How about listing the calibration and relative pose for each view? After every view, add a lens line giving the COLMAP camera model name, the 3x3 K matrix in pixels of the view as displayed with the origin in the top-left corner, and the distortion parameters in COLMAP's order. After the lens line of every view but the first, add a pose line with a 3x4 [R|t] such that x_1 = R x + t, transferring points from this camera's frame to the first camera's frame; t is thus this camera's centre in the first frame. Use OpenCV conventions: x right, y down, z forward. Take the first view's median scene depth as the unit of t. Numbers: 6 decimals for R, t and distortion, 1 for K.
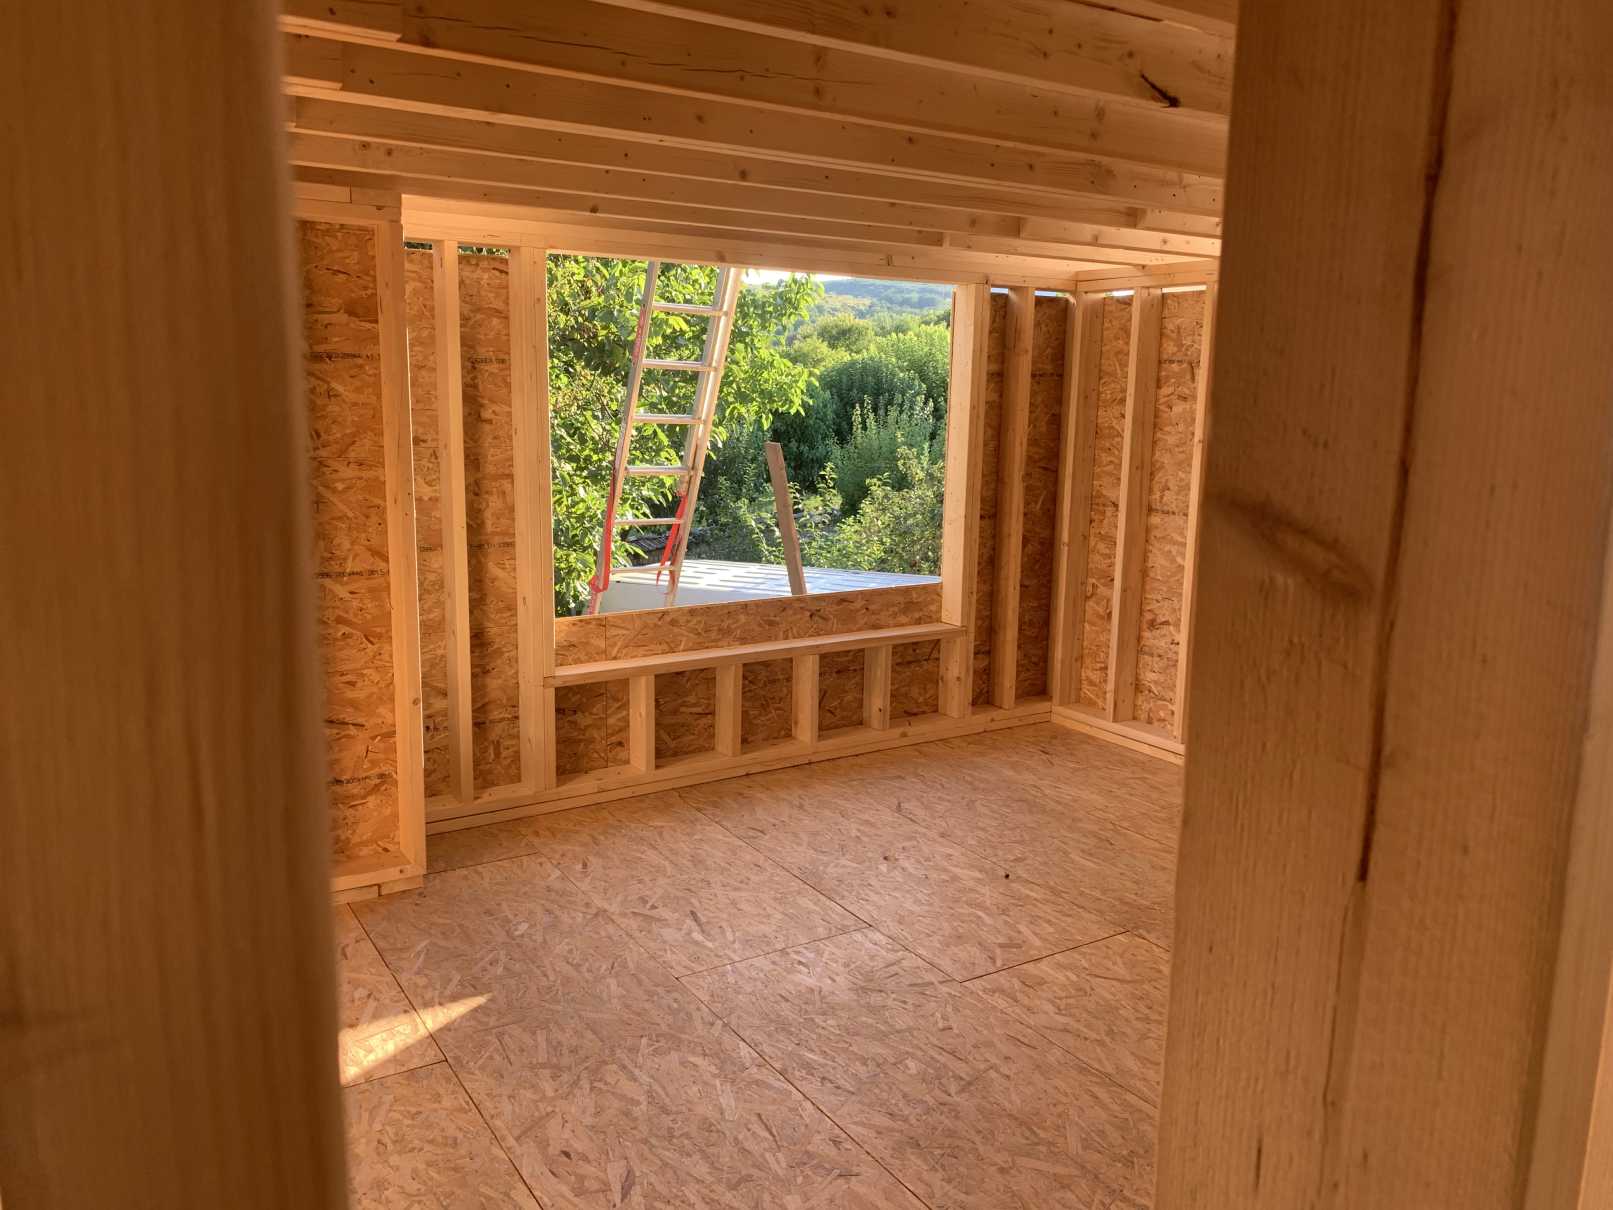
lens RADIAL K [[1220.4, 0, 808.1], [0, 1220.4, 617.6], [0, 0, 1]] dist [0.058355, -0.070198]
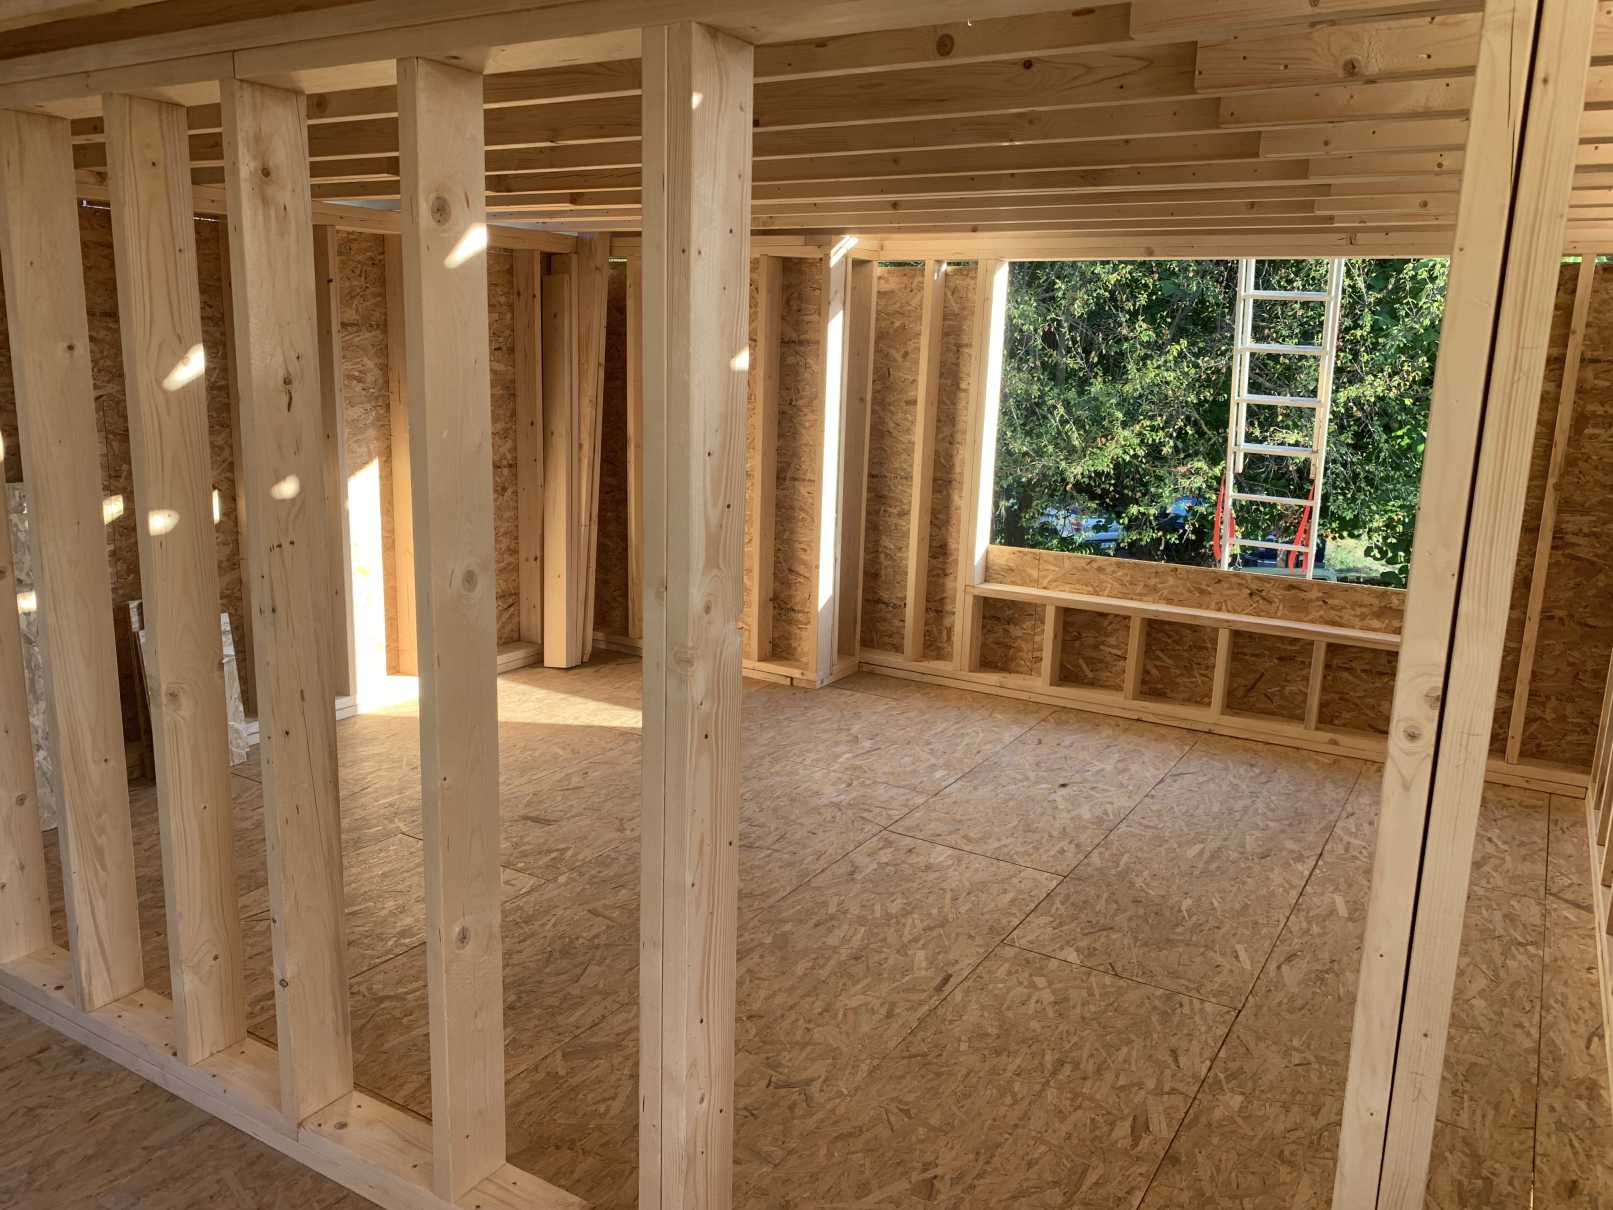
lens RADIAL K [[1220.4, 0, 788.9], [0, 1220.4, 618.2], [0, 0, 1]] dist [0.058355, -0.070198]
pose [[0.437825, 0.190800, -0.878581, 0.816278], [-0.188129, 0.975031, 0.117995, -0.033971], [0.879157, 0.113625, 0.462788, 0.211183]]
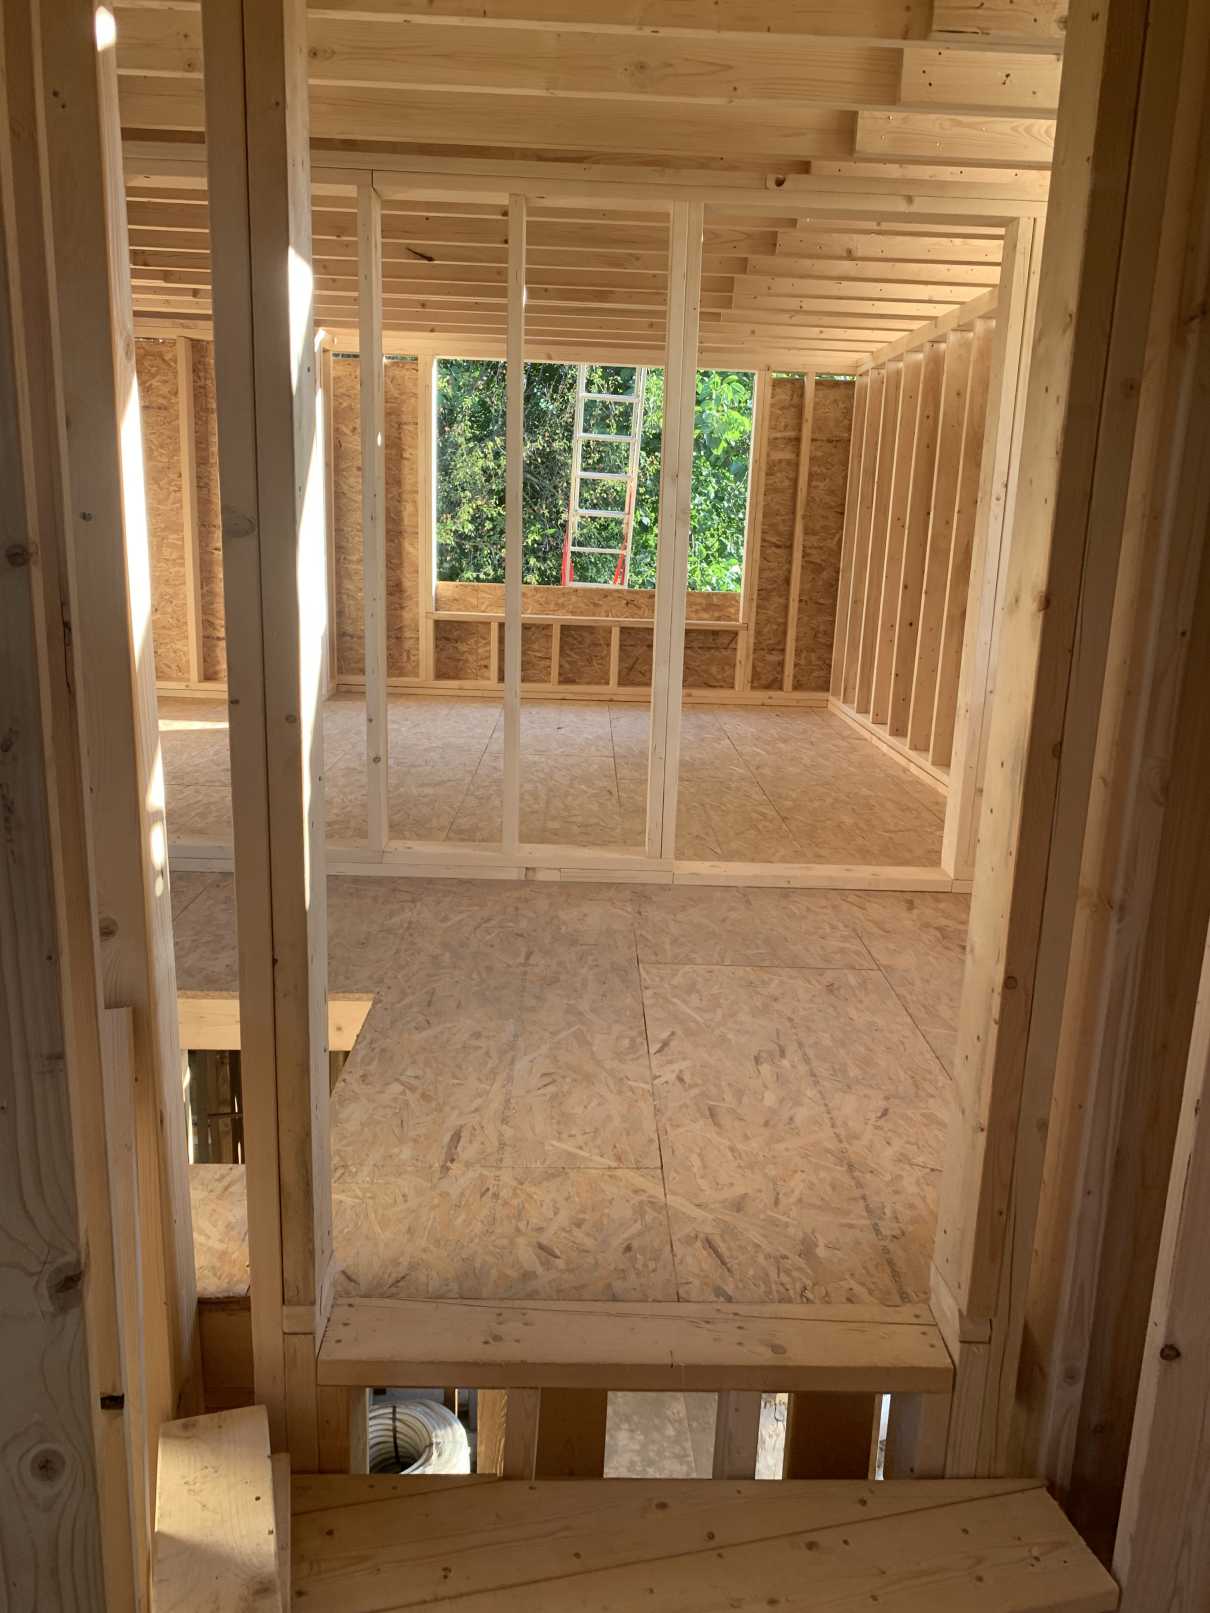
lens RADIAL K [[1220.4, 0, 609.1], [0, 1220.4, 817.8], [0, 0, 1]] dist [0.058355, -0.070198]
pose [[0.851396, 0.142171, -0.504889, 0.856346], [-0.120079, 0.989833, 0.076236, 0.162122], [0.510594, -0.004280, 0.859811, -0.325287]]
